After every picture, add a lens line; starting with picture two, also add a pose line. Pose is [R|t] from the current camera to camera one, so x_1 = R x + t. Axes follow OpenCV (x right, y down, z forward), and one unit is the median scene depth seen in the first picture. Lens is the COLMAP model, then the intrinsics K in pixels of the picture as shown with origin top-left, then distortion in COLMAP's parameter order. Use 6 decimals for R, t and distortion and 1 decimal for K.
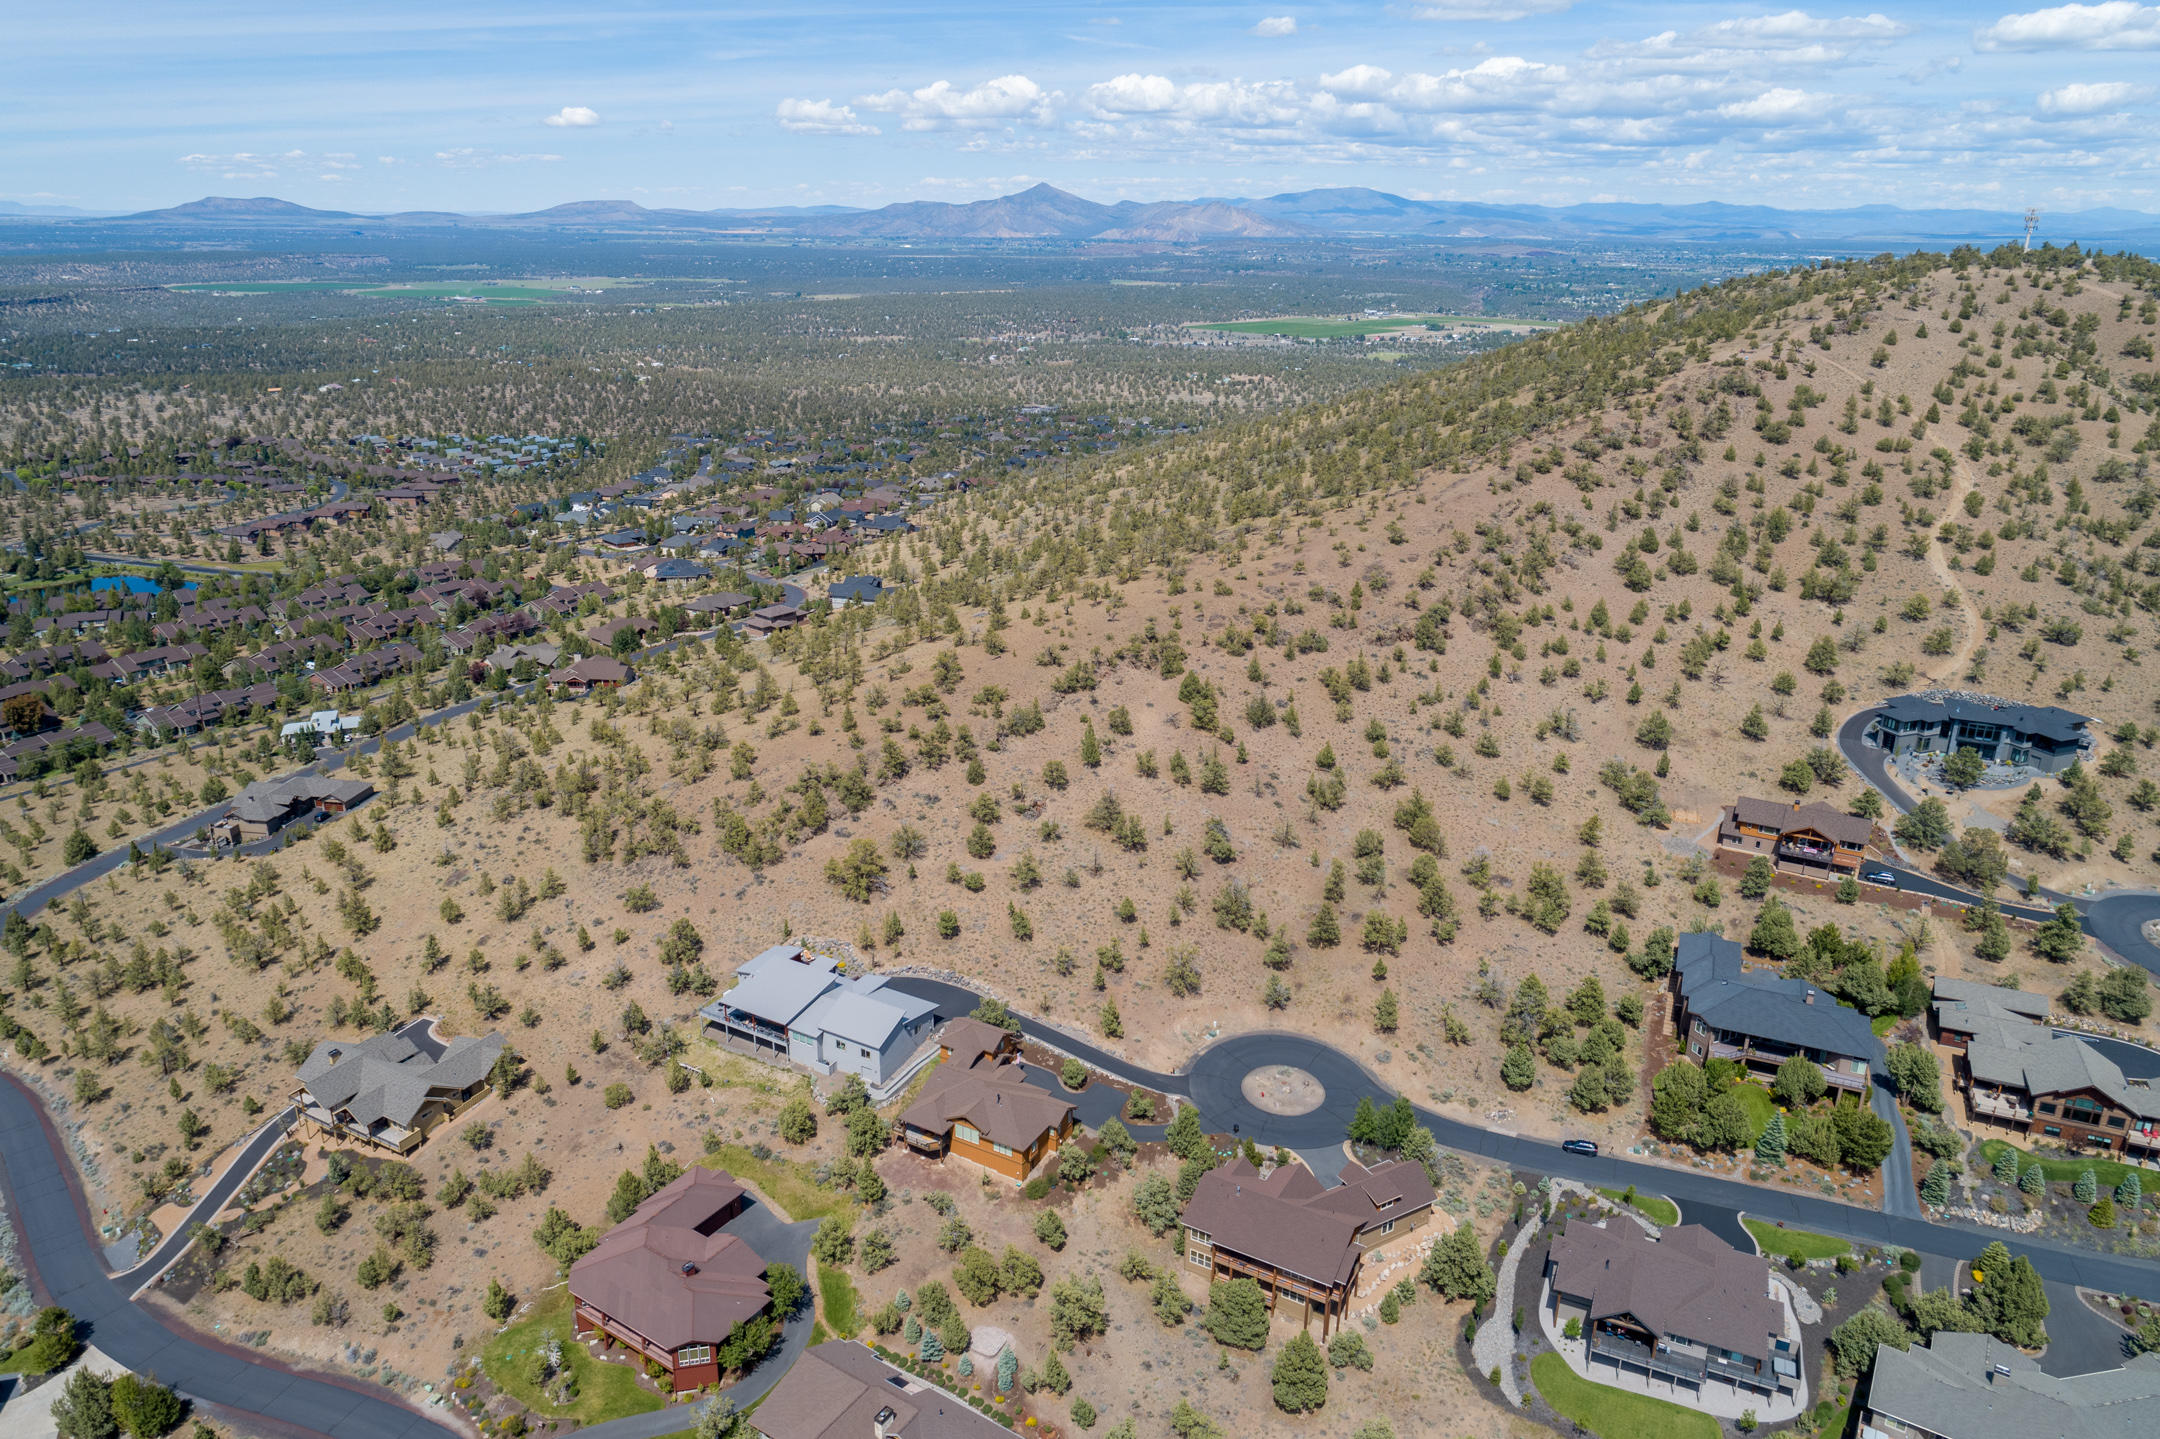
lens RADIAL K [[1457.1, 0, 1078.8], [0, 1457.1, 710.6], [0, 0, 1]] dist [-0.005739, 0.010282]
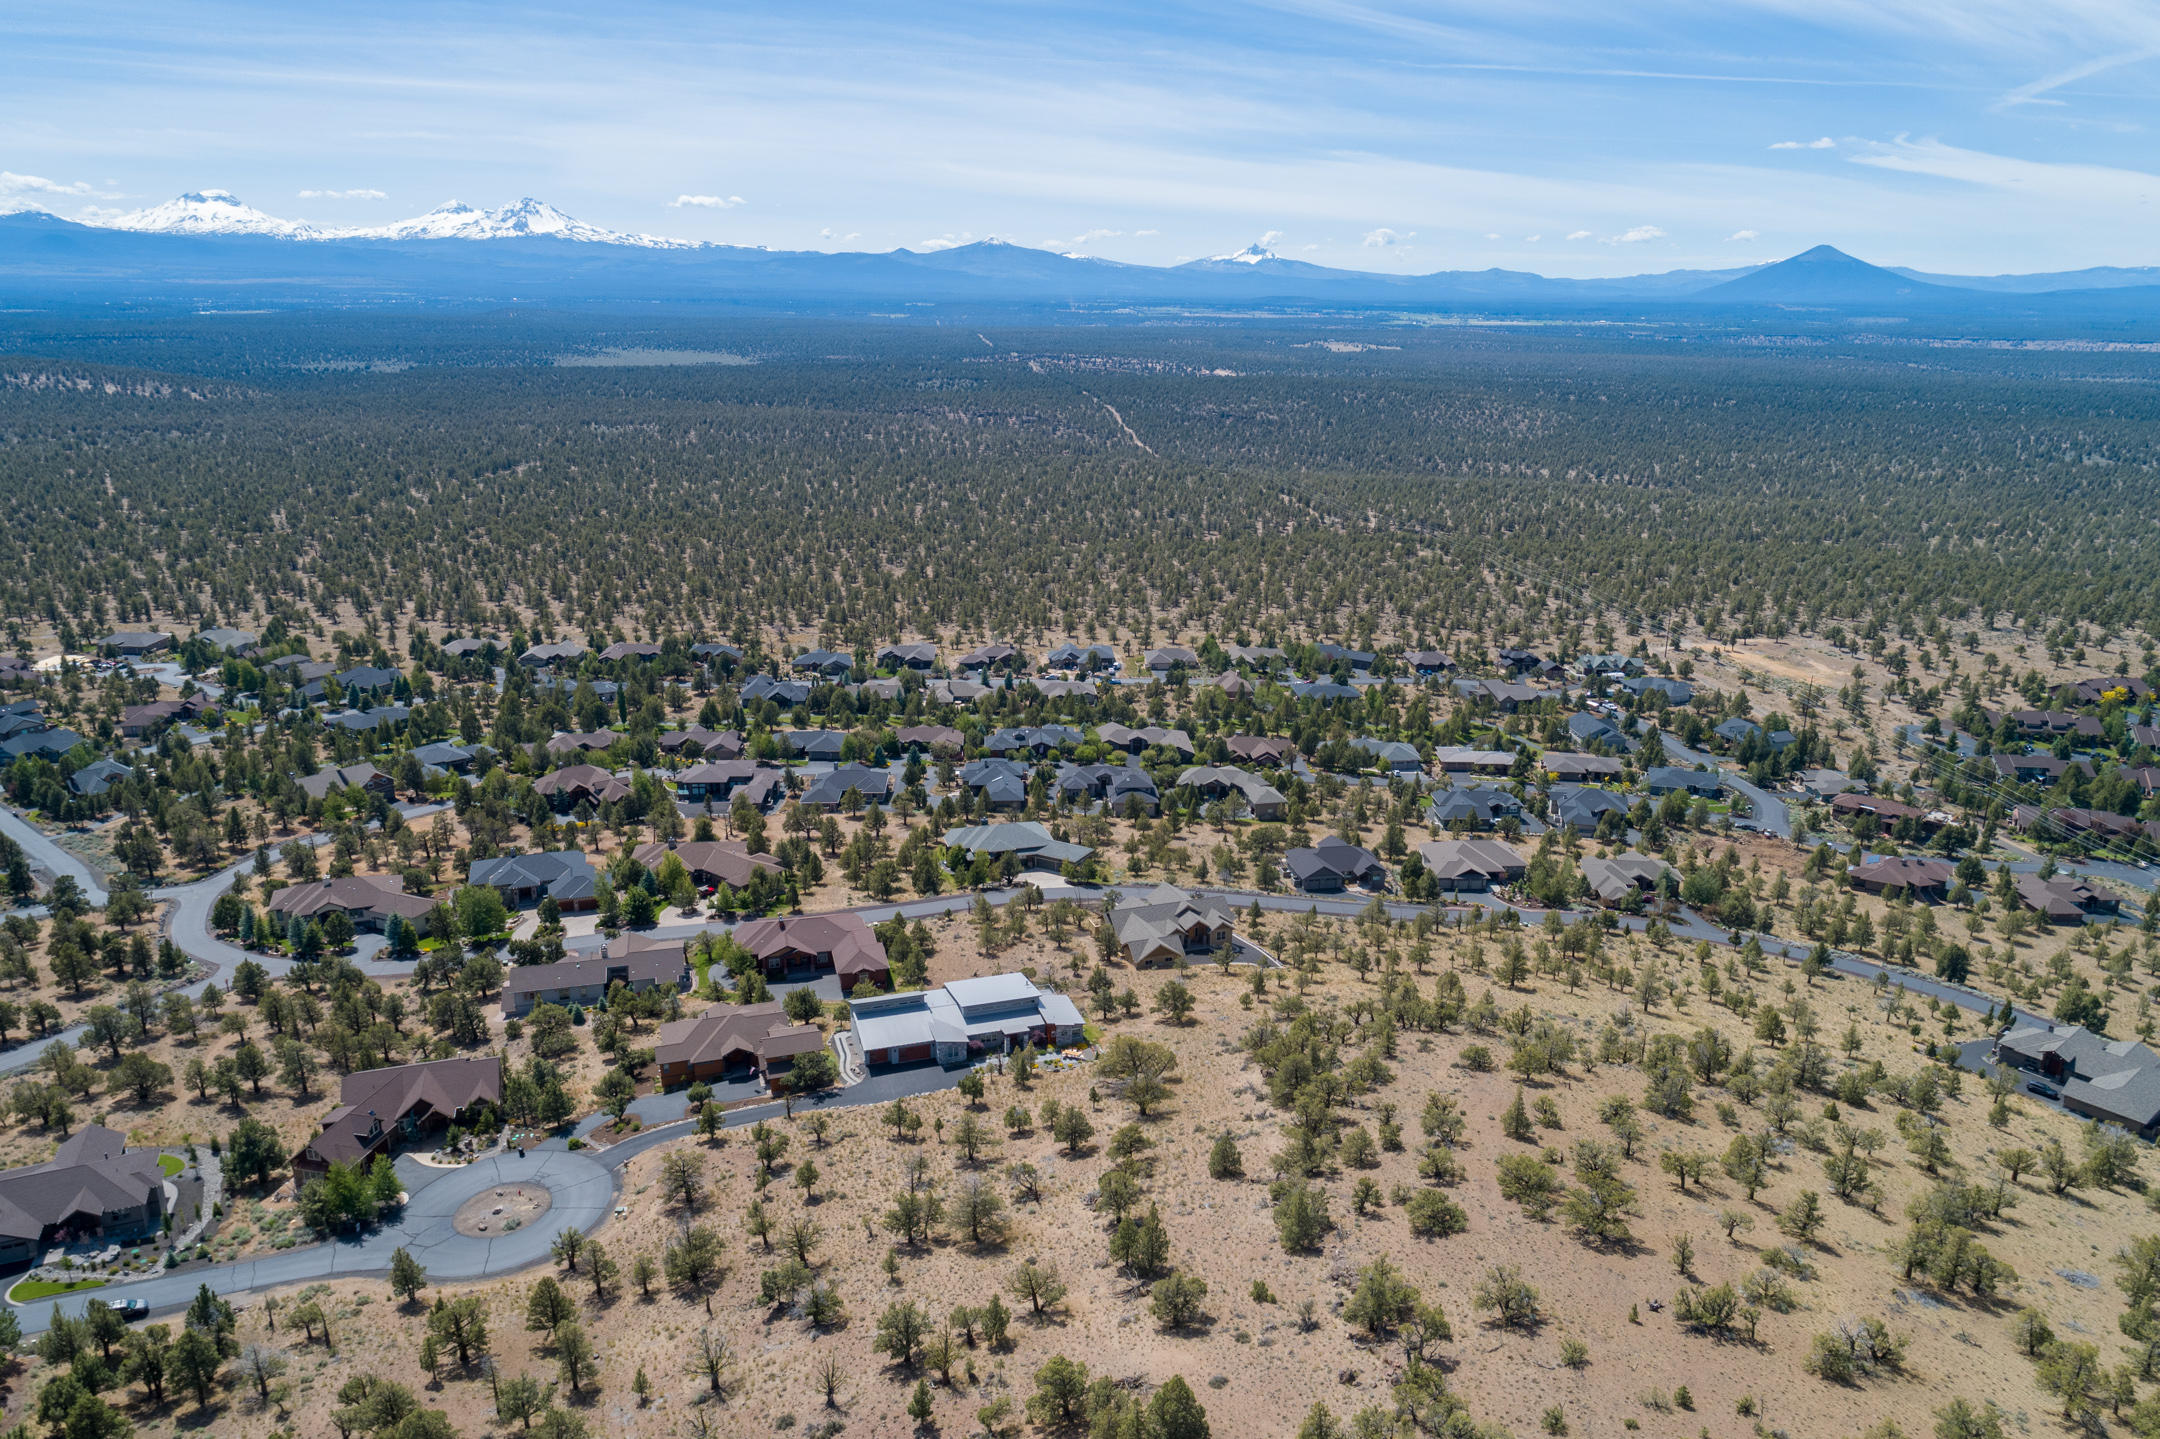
lens RADIAL K [[1457.1, 0, 1081.4], [0, 1457.1, 718.0], [0, 0, 1]] dist [-0.005739, 0.010282]
pose [[-0.669343, 0.195428, -0.716790, 0.349032], [-0.256875, 0.844409, 0.470094, -0.362515], [0.697134, 0.498780, -0.514999, 1.125083]]
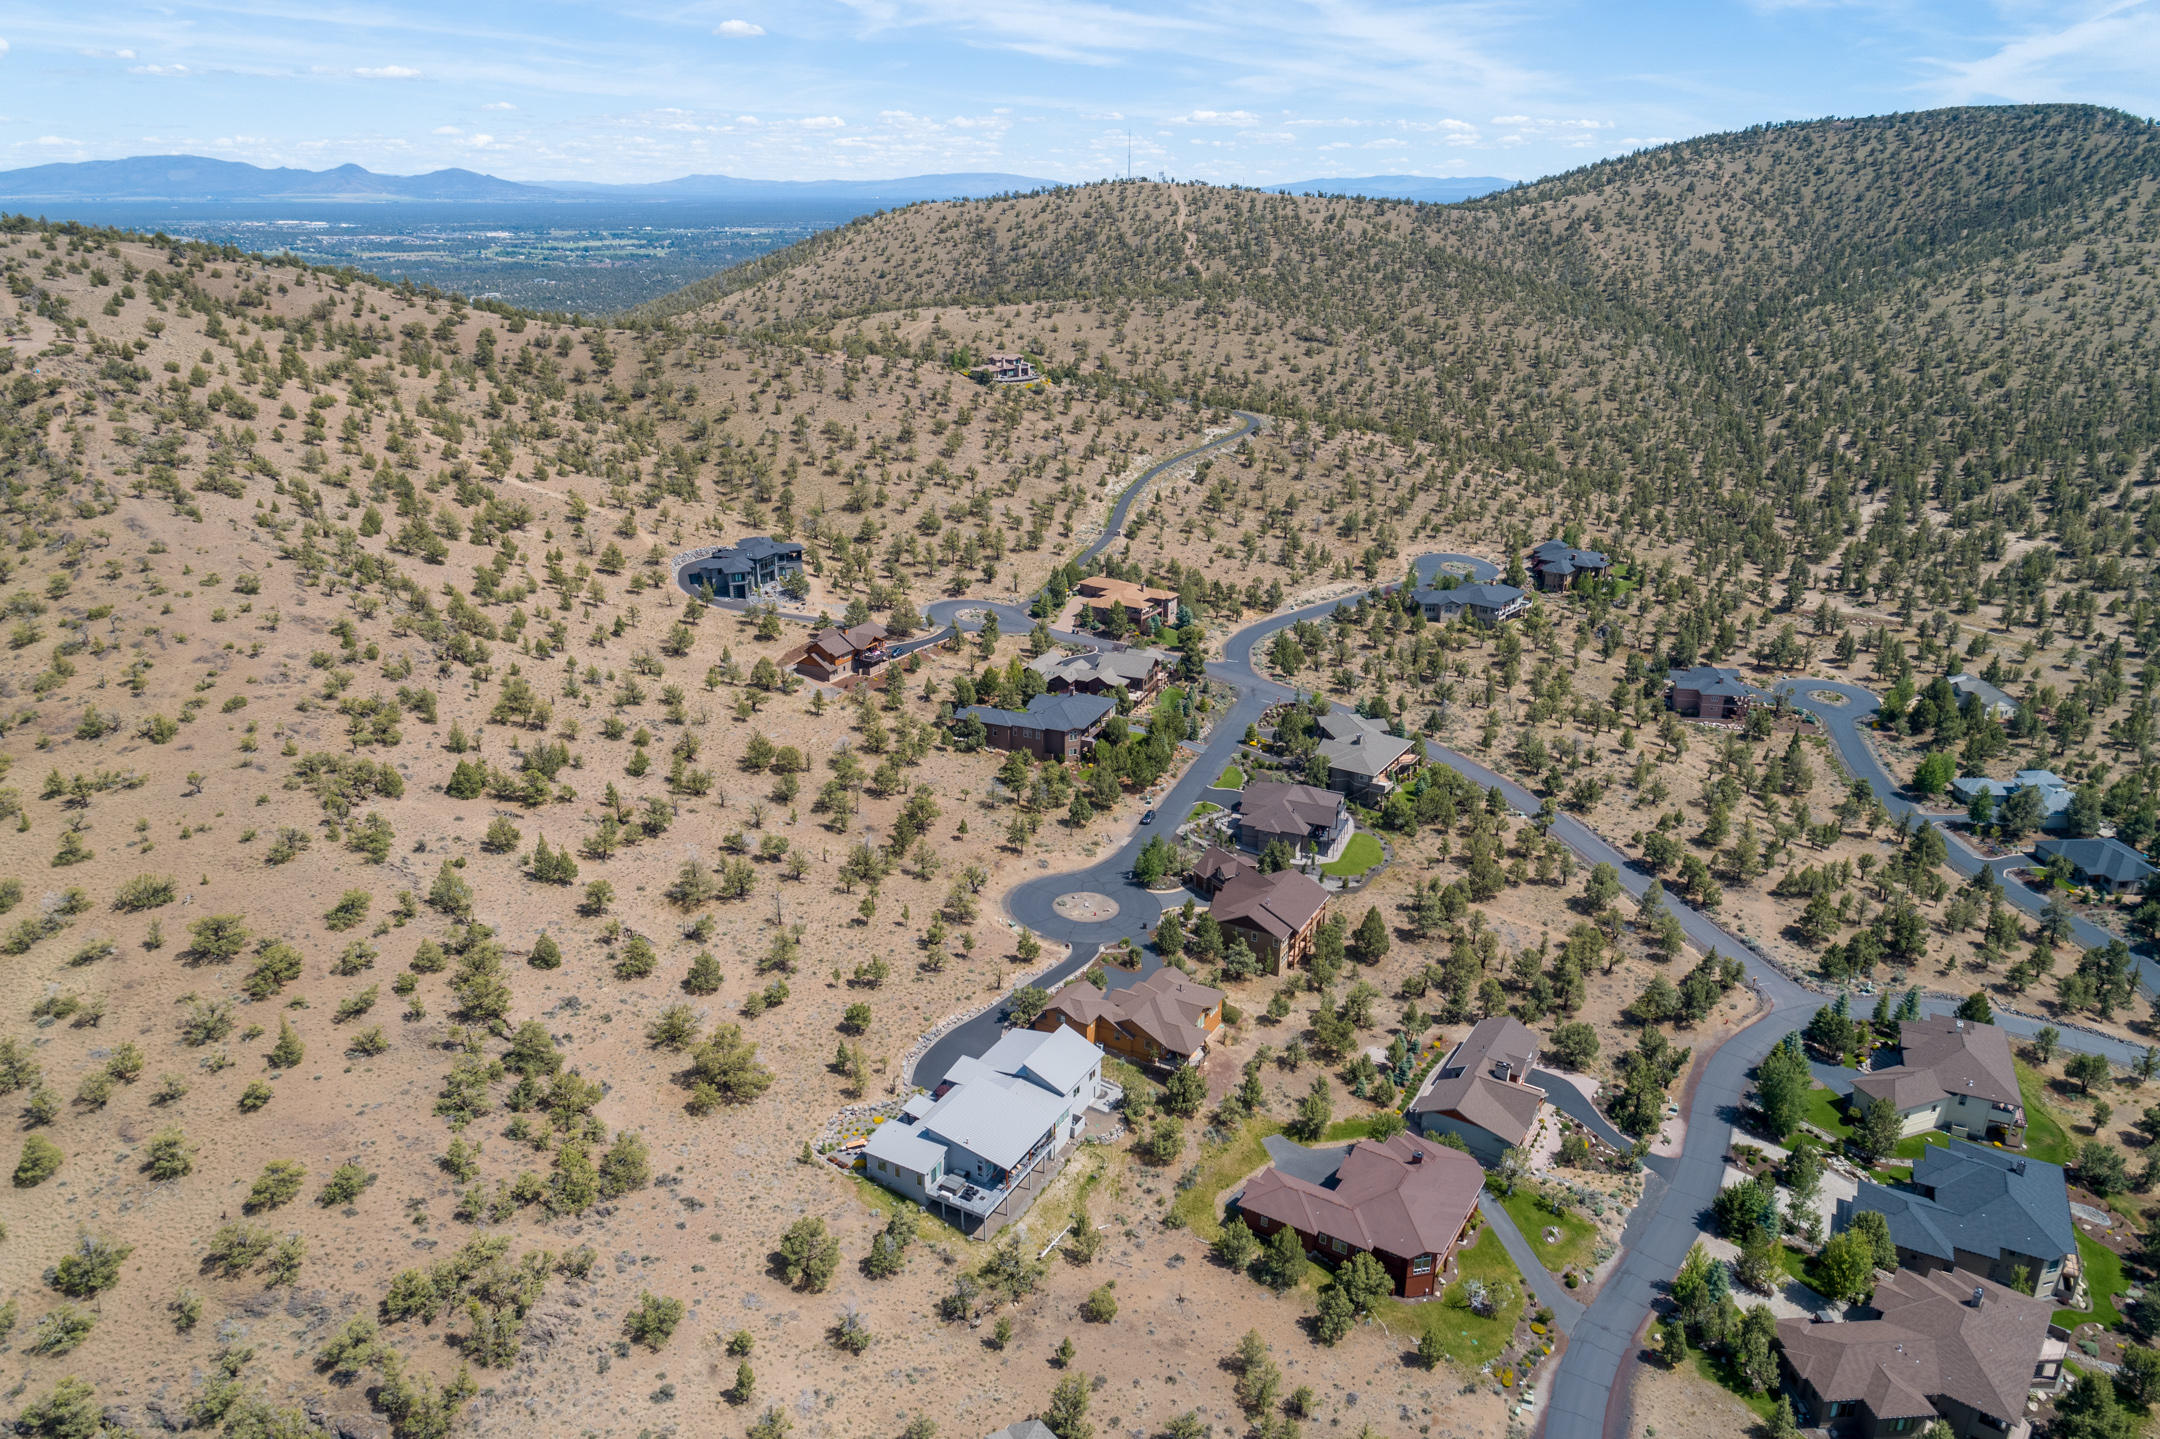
lens RADIAL K [[1457.1, 0, 1082.8], [0, 1457.1, 711.8], [0, 0, 1]] dist [-0.005739, 0.010282]
pose [[-0.018701, -0.347171, 0.937615, -0.695346], [0.317695, 0.887115, 0.334808, -0.217446], [-0.948008, 0.304138, 0.093704, 0.605551]]
